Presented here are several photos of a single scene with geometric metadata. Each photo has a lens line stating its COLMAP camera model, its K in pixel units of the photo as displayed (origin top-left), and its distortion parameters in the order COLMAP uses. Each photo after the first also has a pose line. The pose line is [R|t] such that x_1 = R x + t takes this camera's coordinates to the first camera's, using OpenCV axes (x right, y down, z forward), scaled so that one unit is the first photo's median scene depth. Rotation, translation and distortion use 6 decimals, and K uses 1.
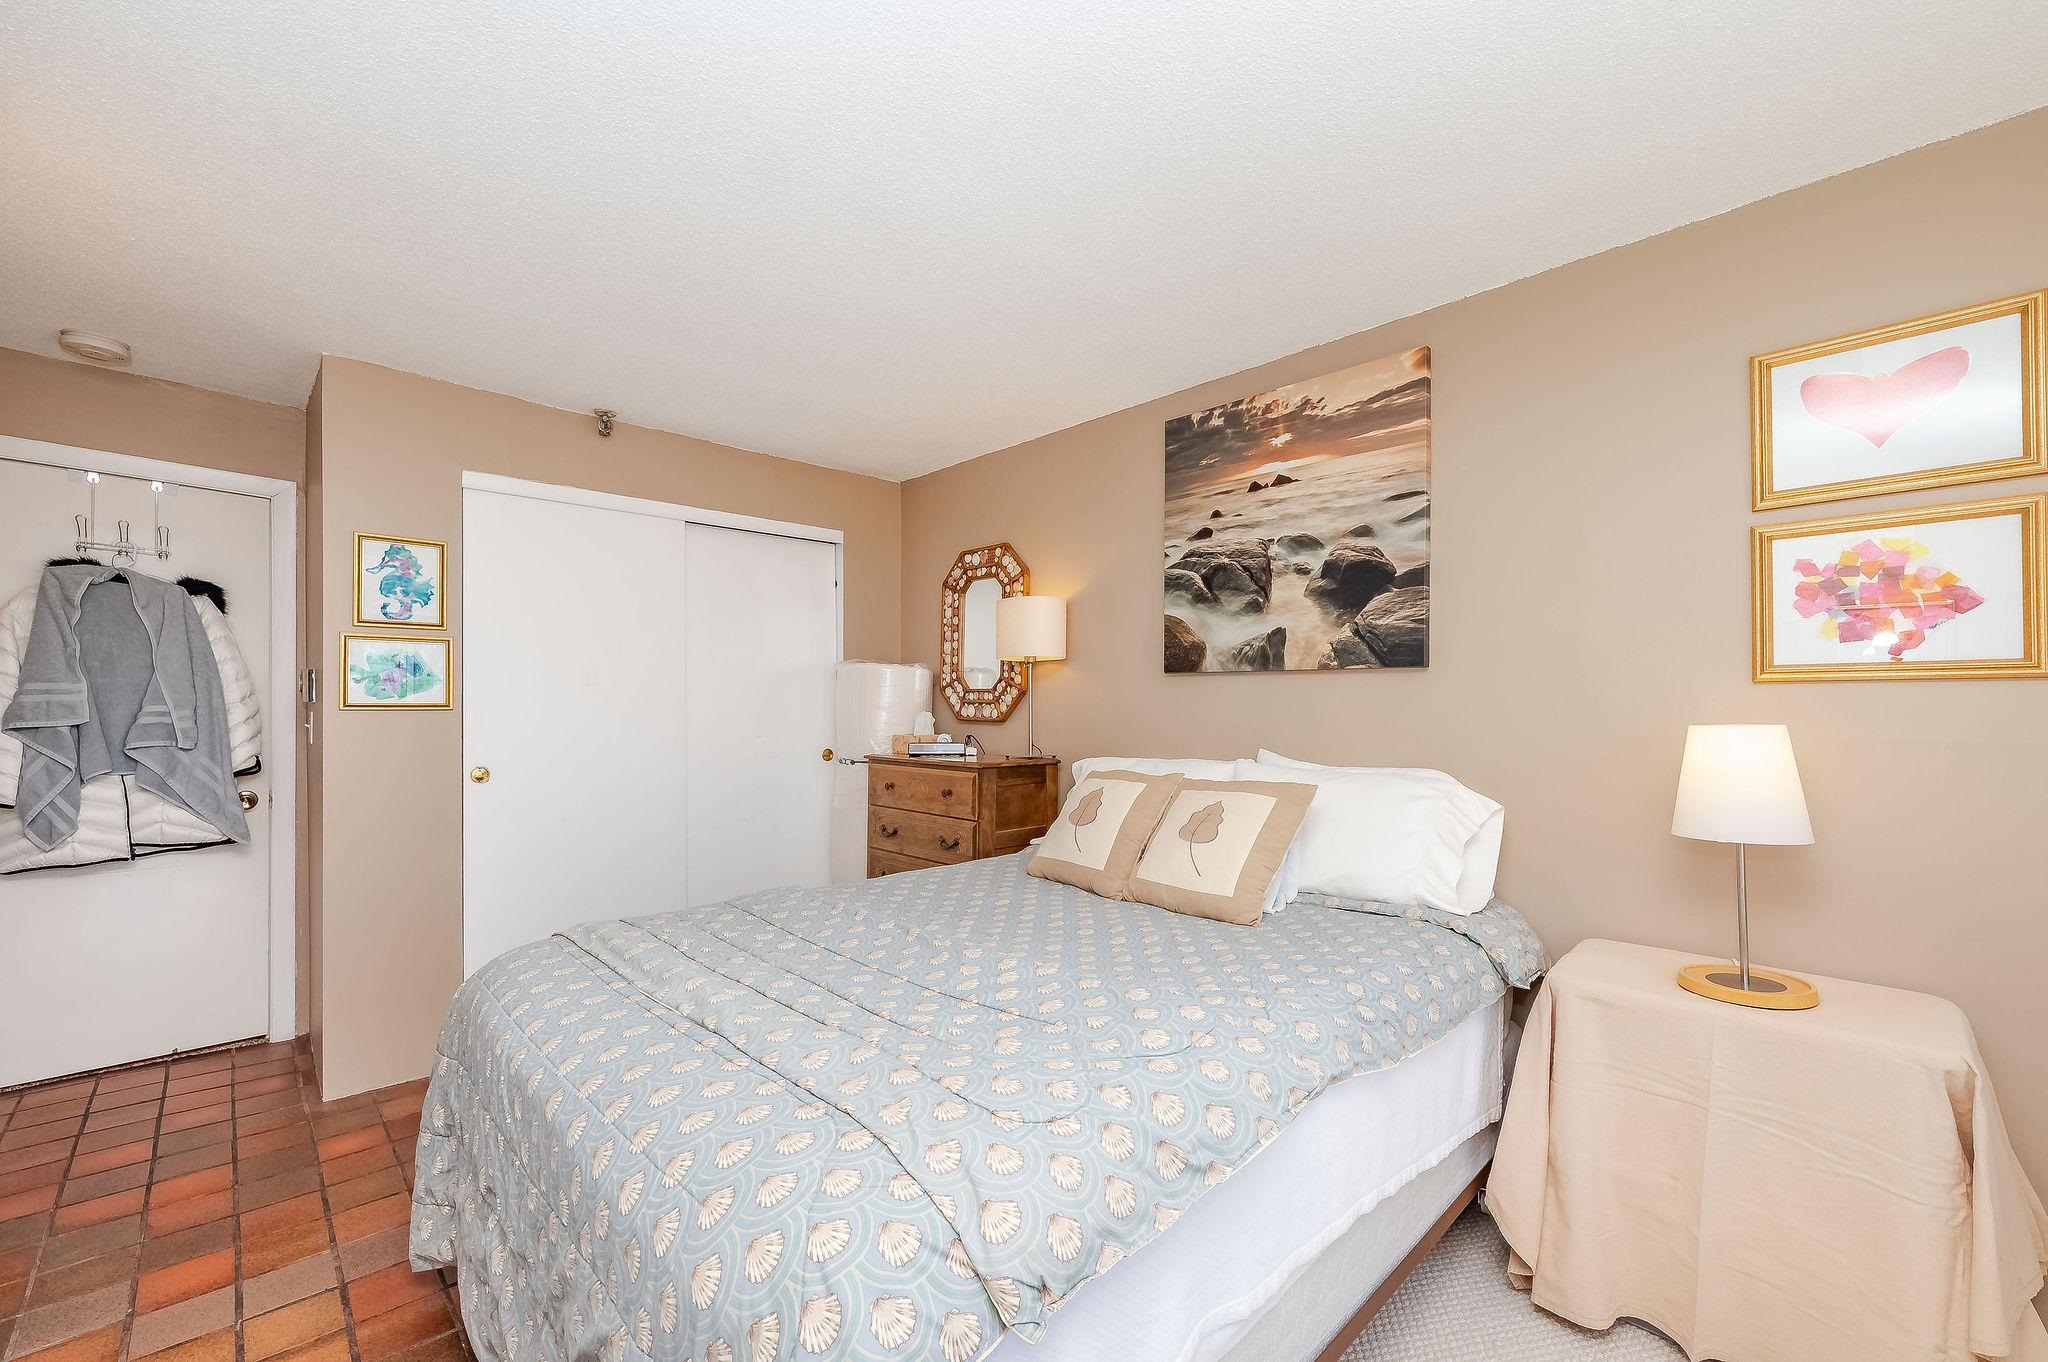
lens RADIAL K [[833.6, 0, 1010.2], [0, 833.6, 697.0], [0, 0, 1]] dist [-0.001968, 0.000521]
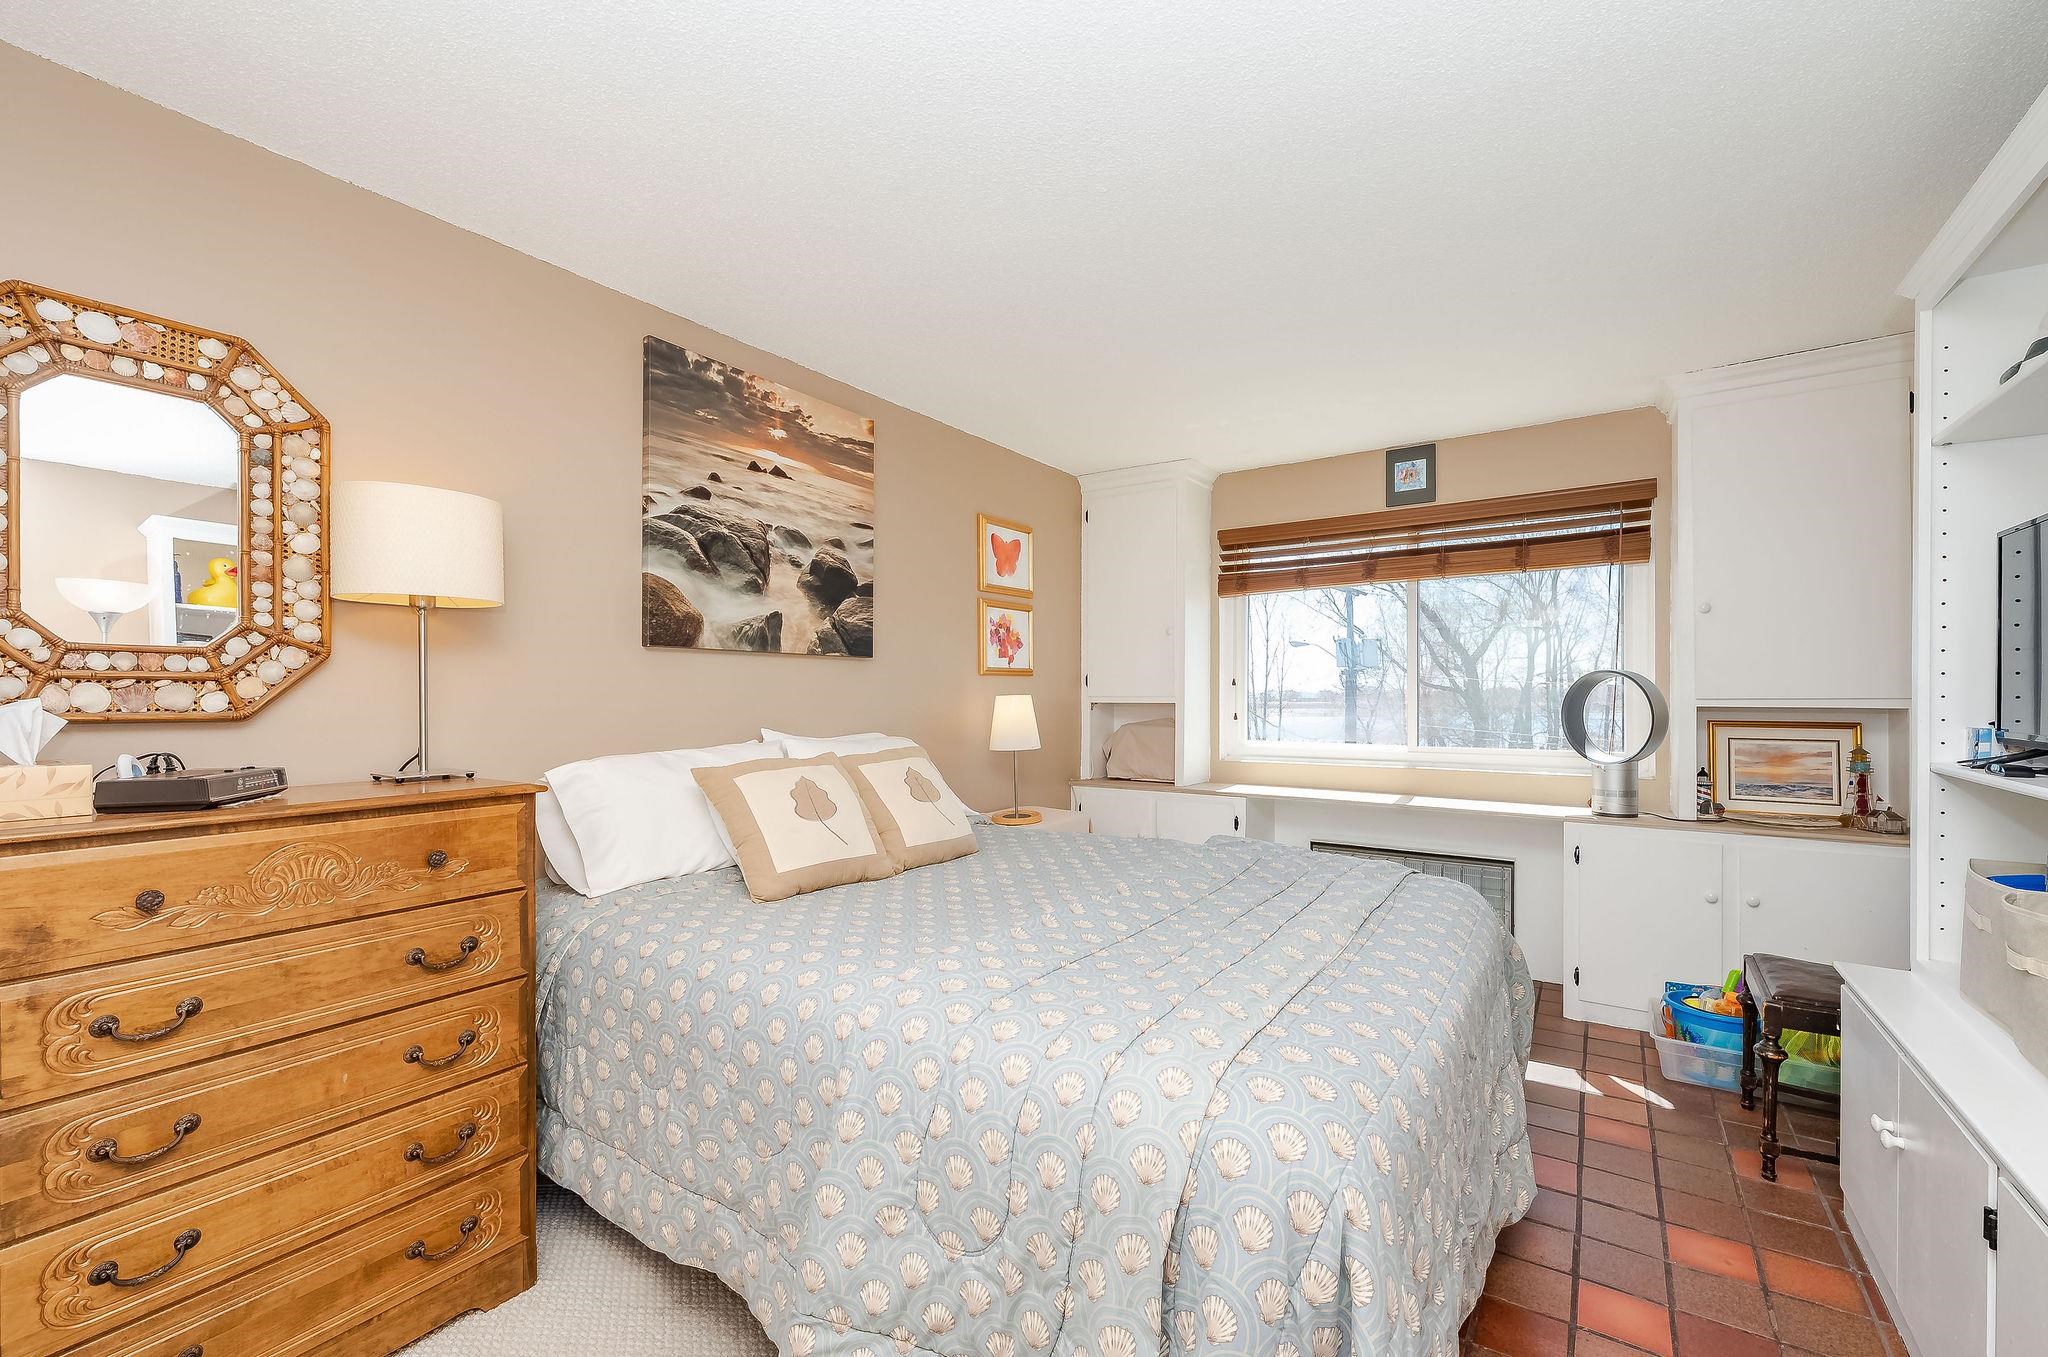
lens RADIAL K [[833.6, 0, 1043.8], [0, 833.6, 690.9], [0, 0, 1]] dist [-0.001968, 0.000521]
pose [[-0.226700, 0.000601, 0.973964, -0.730629], [-0.004876, 0.999987, -0.001751, 0.015755], [-0.973952, -0.005146, -0.226694, 0.856682]]
